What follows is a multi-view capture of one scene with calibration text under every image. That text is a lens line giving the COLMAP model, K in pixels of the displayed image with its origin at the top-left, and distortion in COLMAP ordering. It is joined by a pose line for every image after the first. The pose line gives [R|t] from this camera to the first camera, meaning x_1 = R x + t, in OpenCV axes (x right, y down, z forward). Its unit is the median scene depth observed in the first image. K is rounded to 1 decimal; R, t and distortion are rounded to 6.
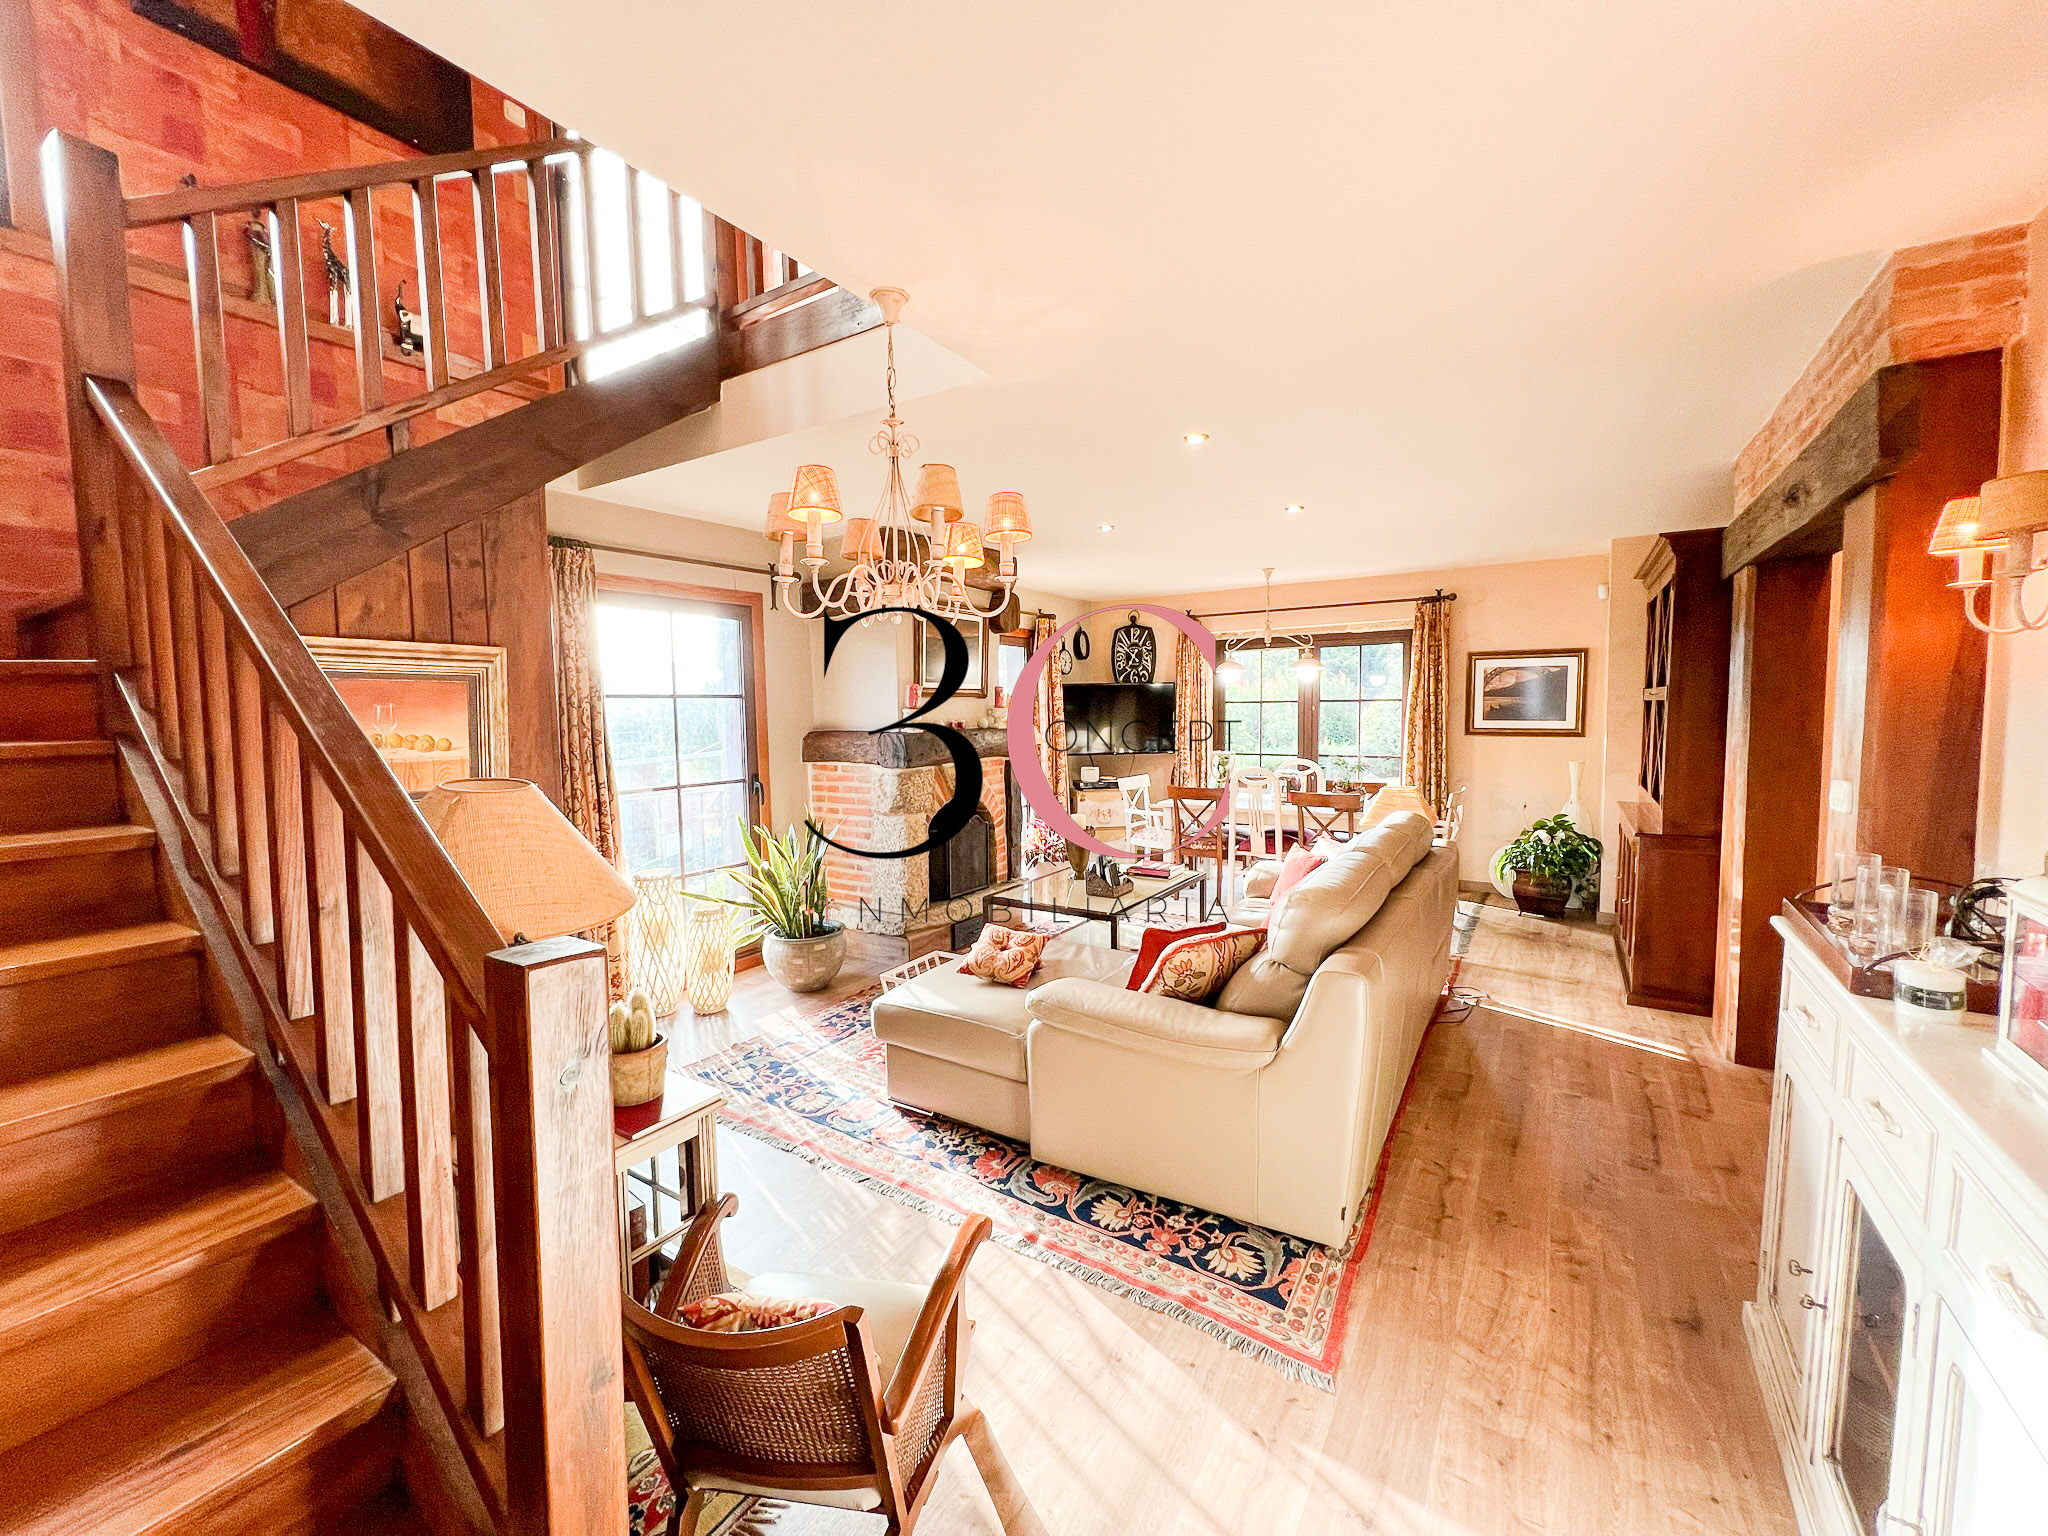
lens RADIAL K [[828.1, 0, 1039.1], [0, 828.1, 758.1], [0, 0, 1]] dist [-0.001723, 0.000977]
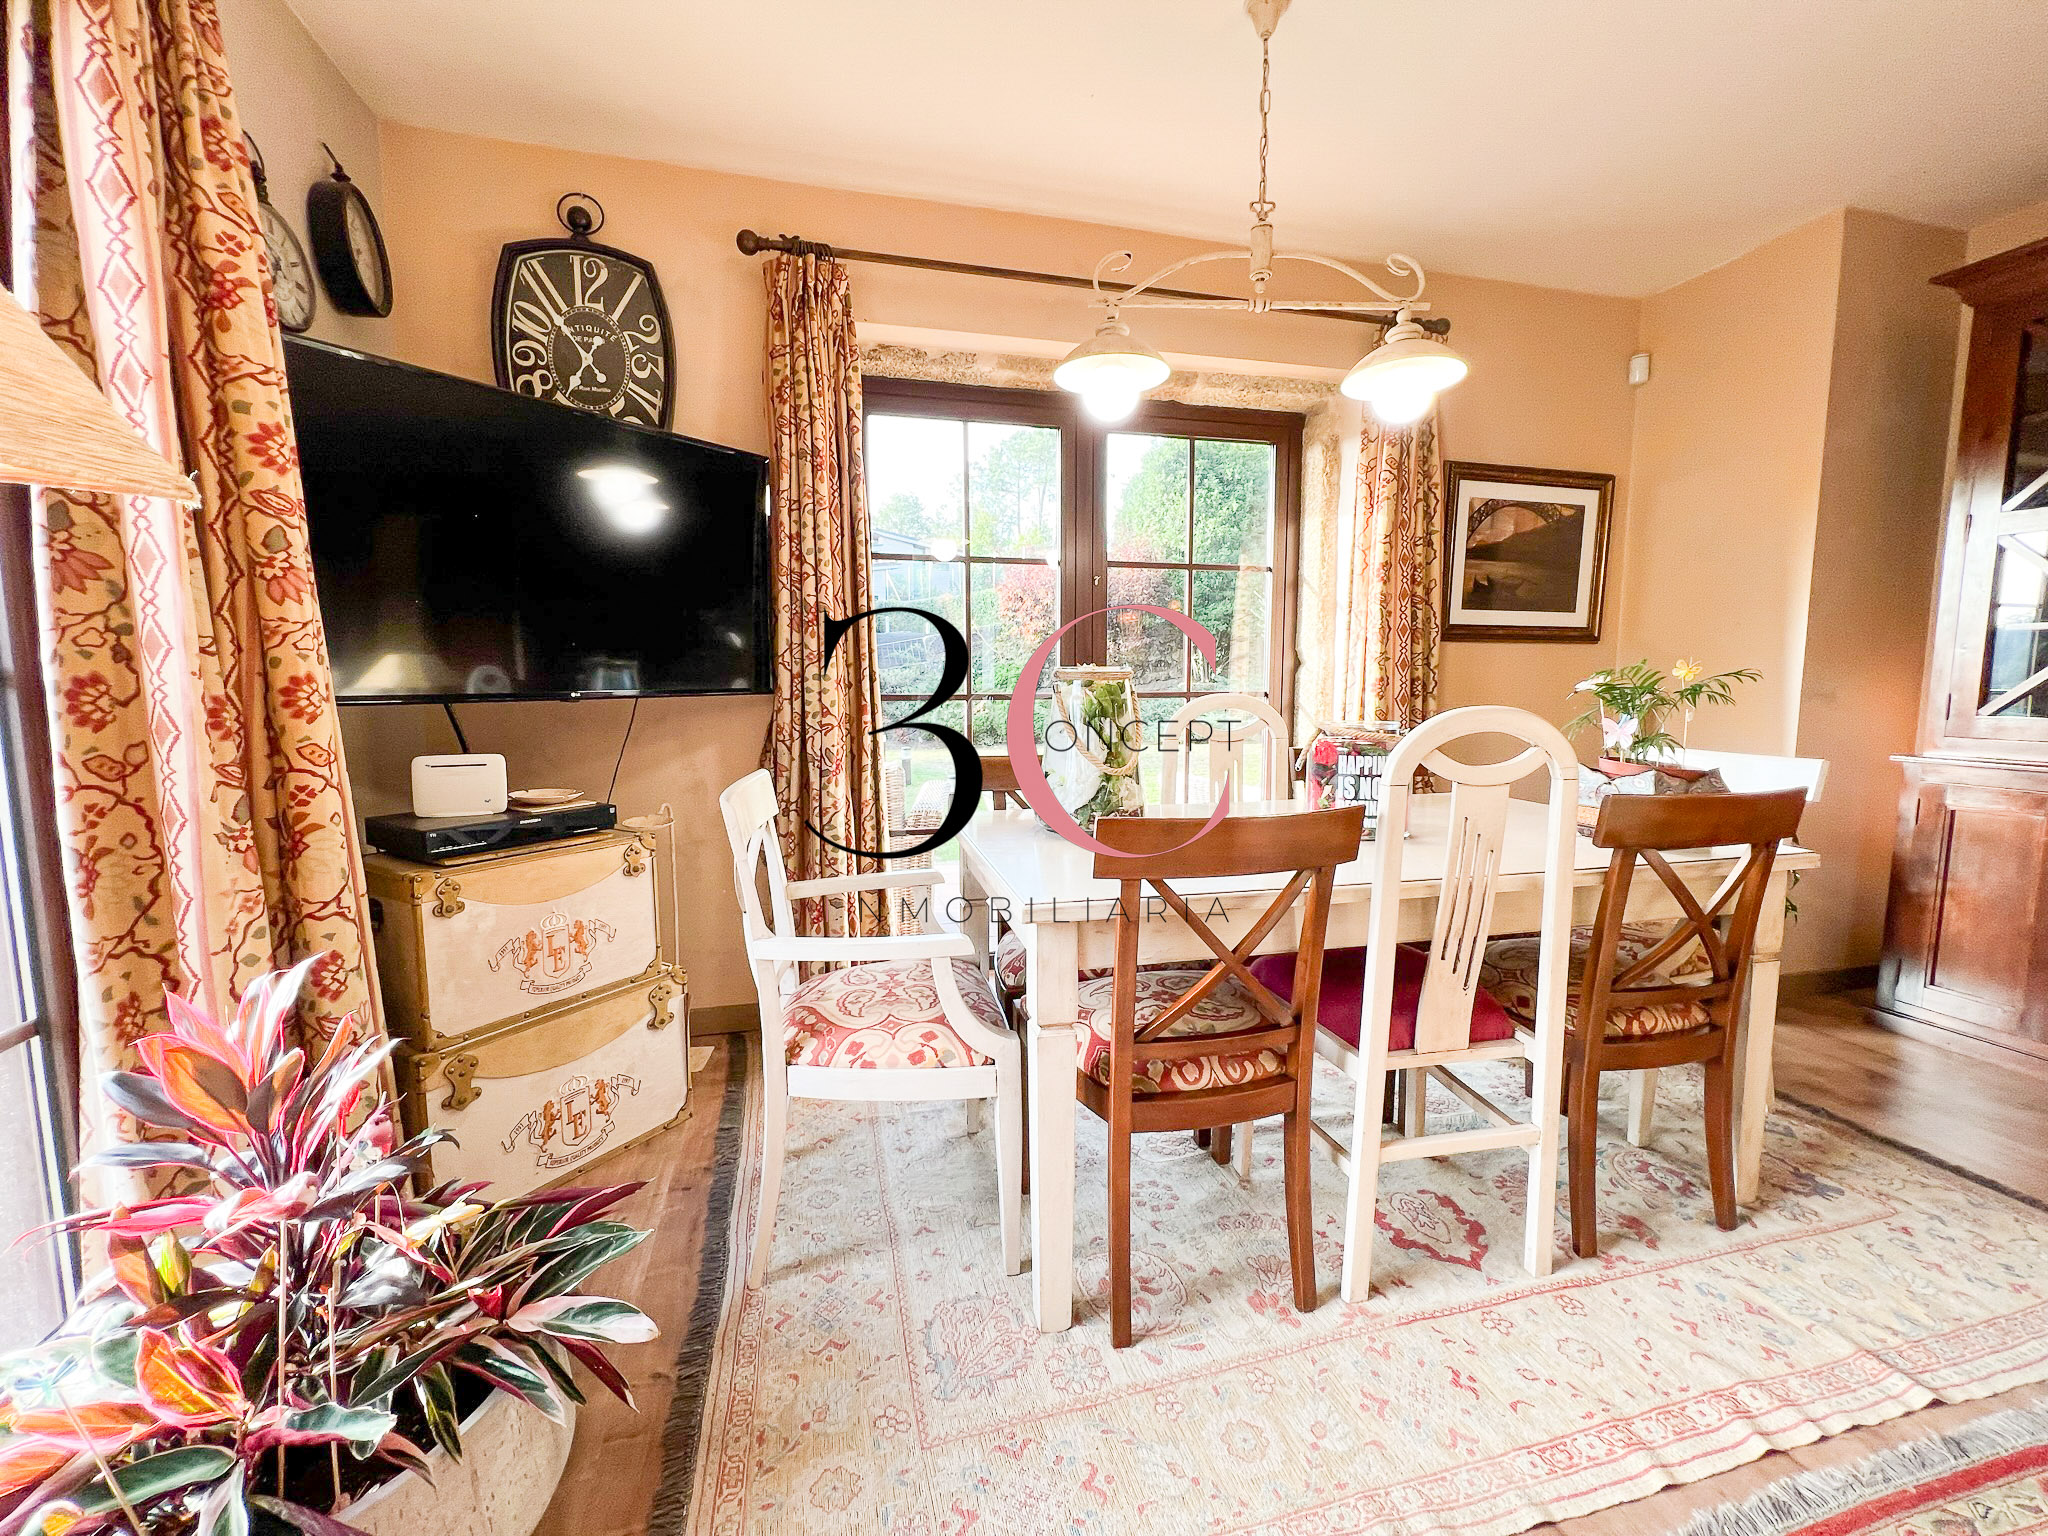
lens RADIAL K [[828.1, 0, 1027.0], [0, 828.1, 758.5], [0, 0, 1]] dist [-0.001723, 0.000977]
pose [[0.682716, -0.061911, 0.728056, 0.002528], [0.040719, 0.998079, 0.046689, 0.012452], [-0.729548, -0.002229, 0.683926, 1.150090]]
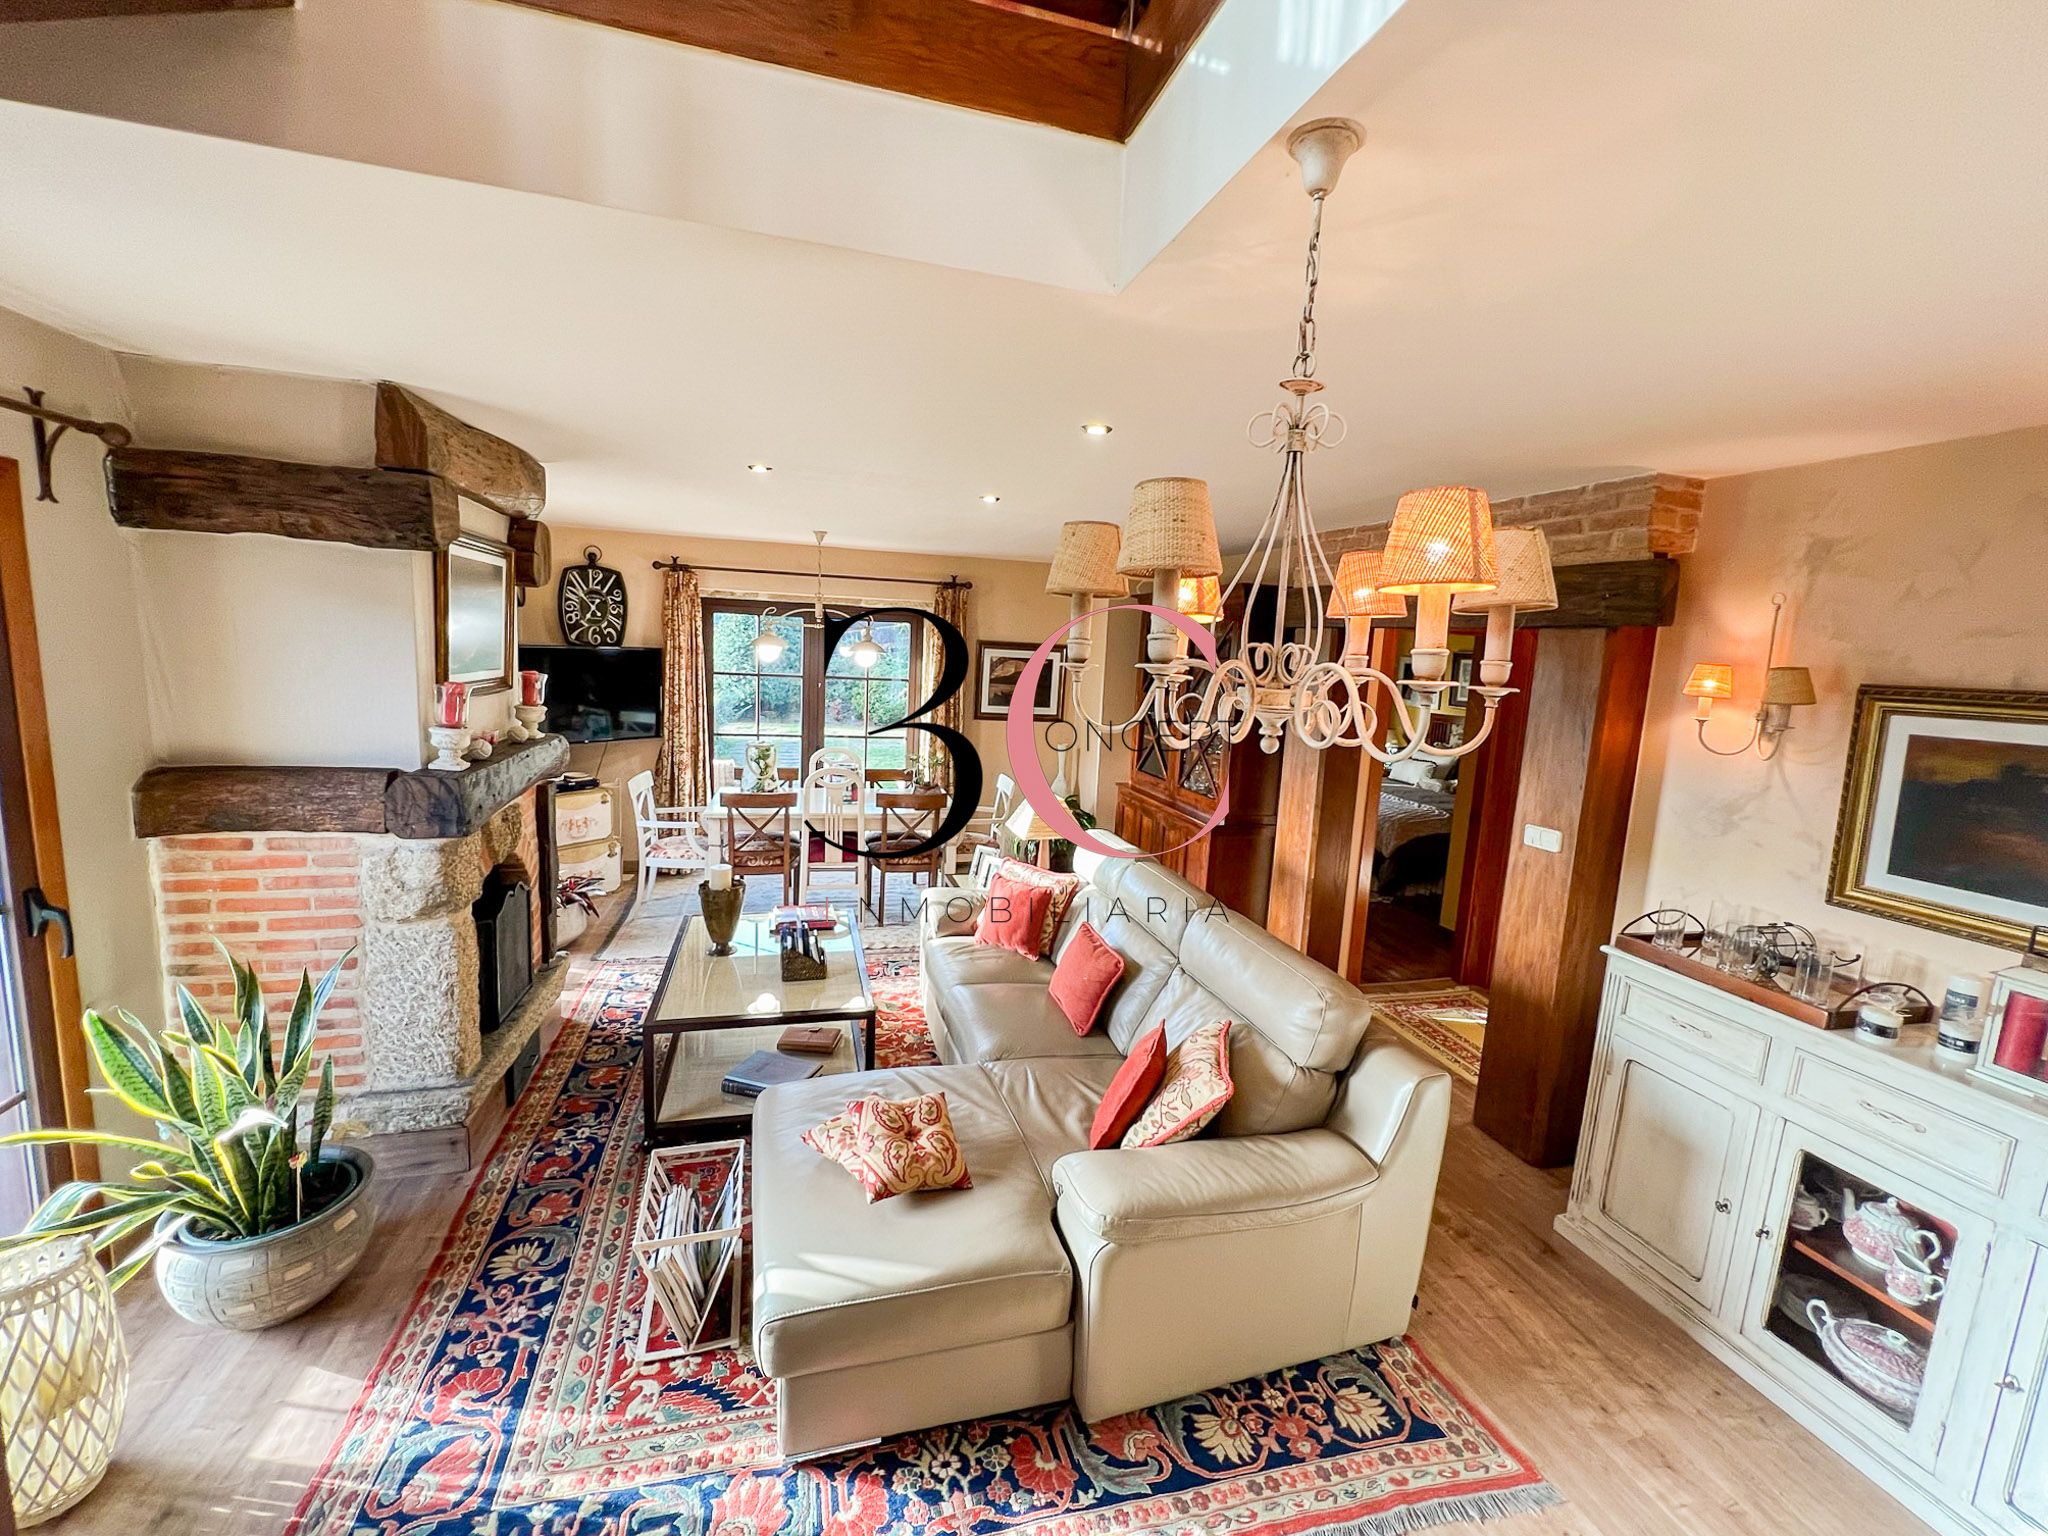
lens RADIAL K [[828.1, 0, 1020.9], [0, 828.1, 758.2], [0, 0, 1]] dist [-0.001723, 0.000977]
pose [[0.666712, -0.053863, 0.743367, -0.317940], [-0.013509, 0.996348, 0.084309, -0.092134], [-0.745193, -0.066252, 0.663549, 0.340503]]
